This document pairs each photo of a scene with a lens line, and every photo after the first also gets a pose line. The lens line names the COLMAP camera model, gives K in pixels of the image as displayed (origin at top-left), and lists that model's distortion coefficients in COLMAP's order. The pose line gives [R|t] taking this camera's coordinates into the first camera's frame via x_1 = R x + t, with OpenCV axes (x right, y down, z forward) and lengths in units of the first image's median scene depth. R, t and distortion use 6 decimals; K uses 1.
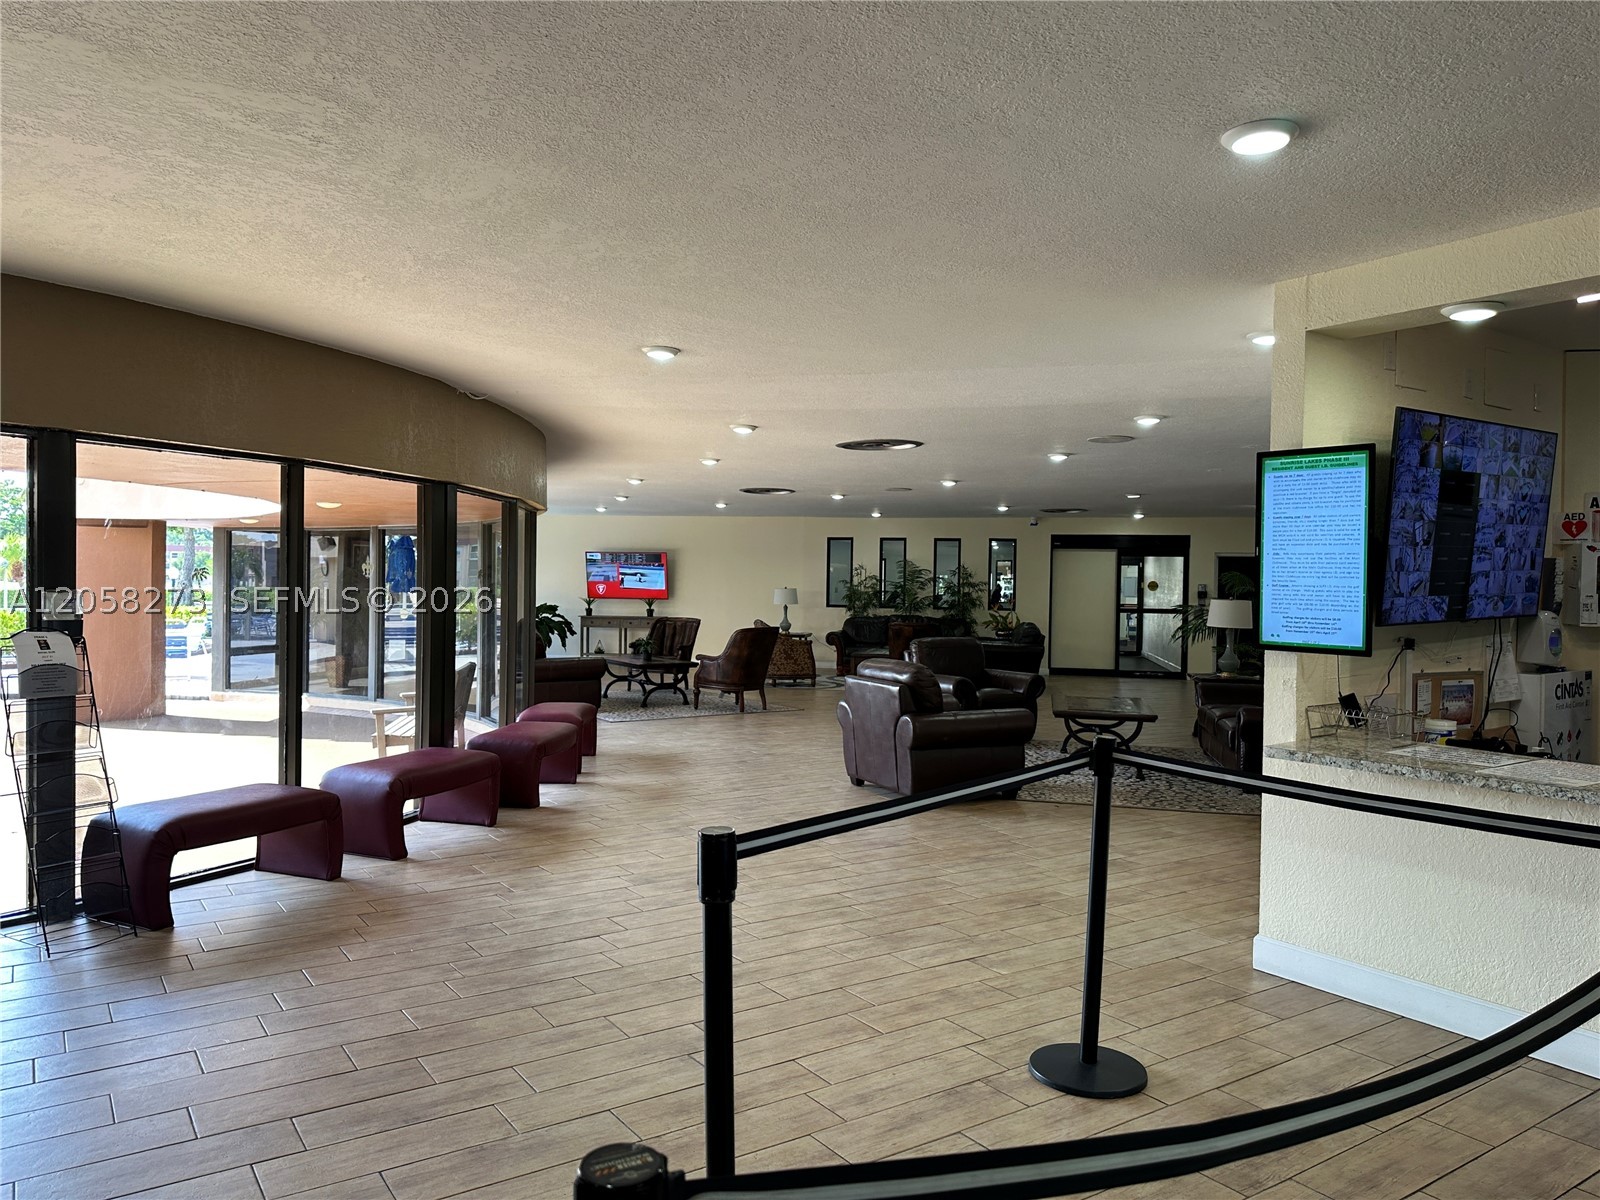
lens RADIAL K [[1135.8, 0, 801.4], [0, 1135.8, 601.1], [0, 0, 1]] dist [0.041407, 0.000704]
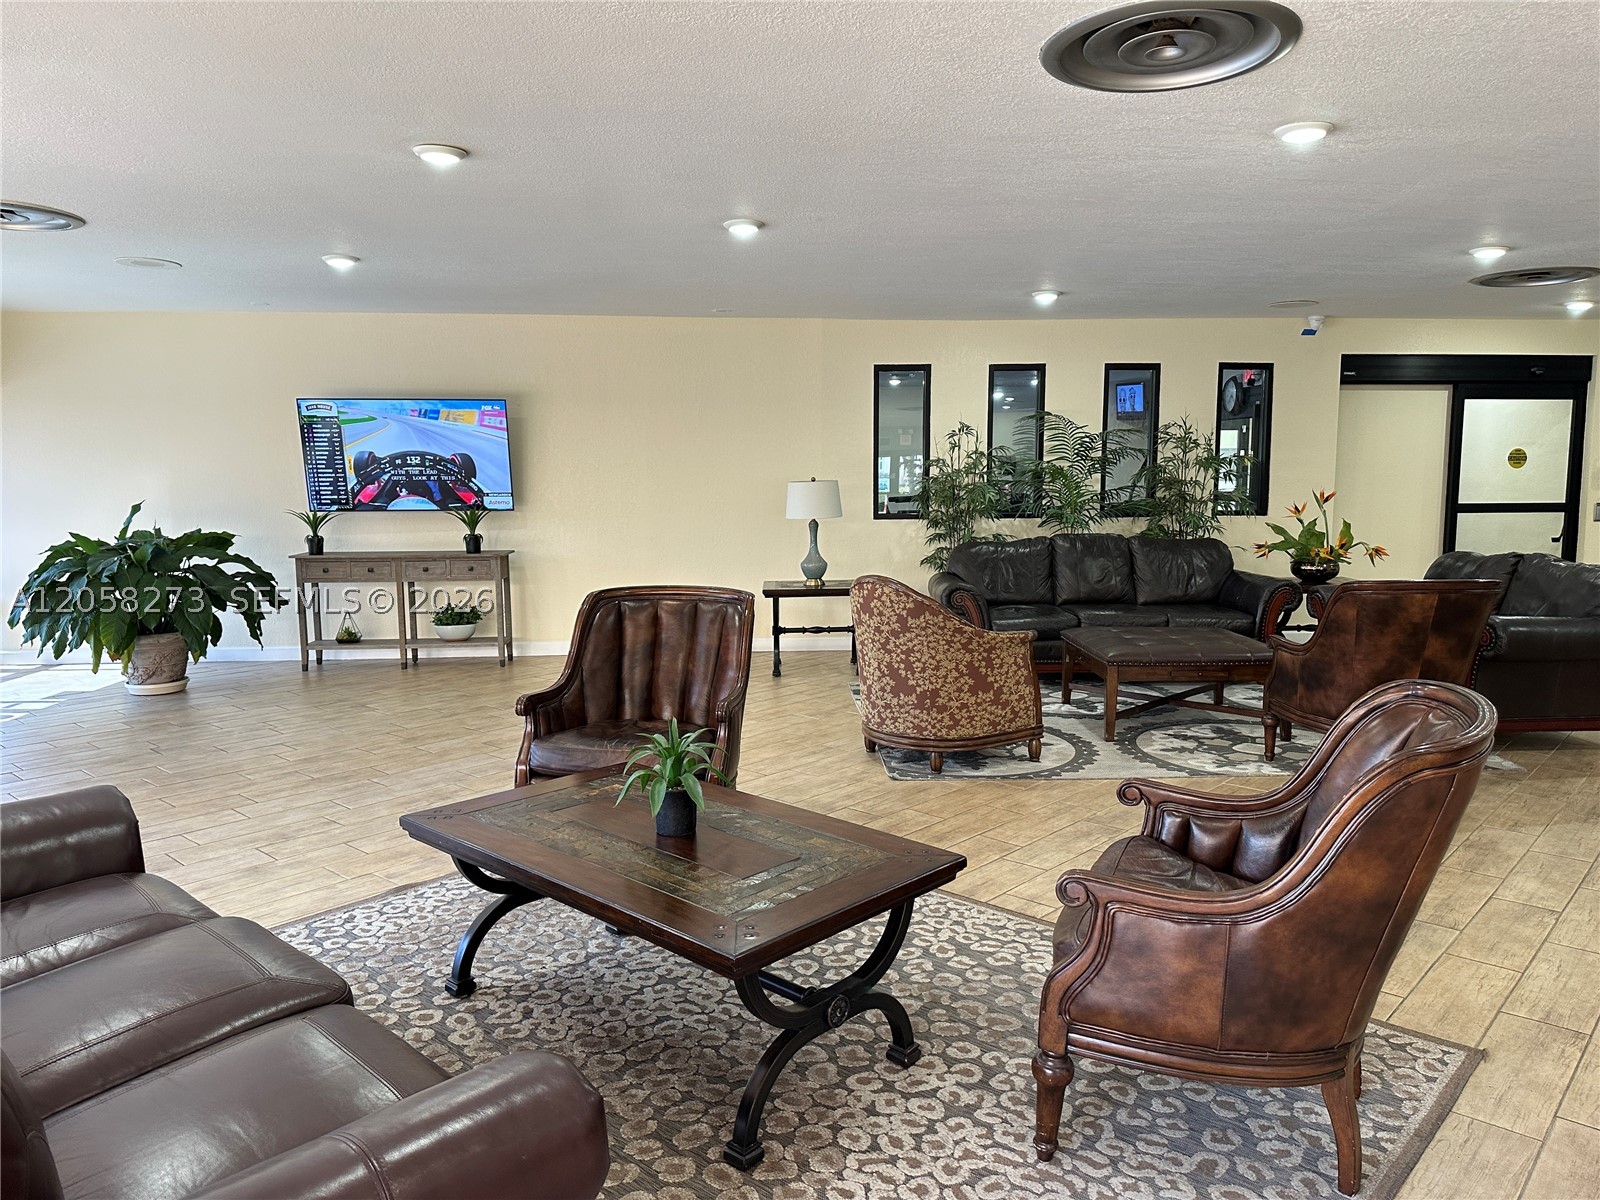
lens RADIAL K [[1135.8, 0, 799.3], [0, 1135.8, 600.5], [0, 0, 1]] dist [0.041407, 0.000704]
pose [[0.971641, -0.045157, 0.232109, -0.116235], [0.021630, 0.994454, 0.102928, -0.009876], [-0.235469, -0.094988, 0.967229, 0.566459]]
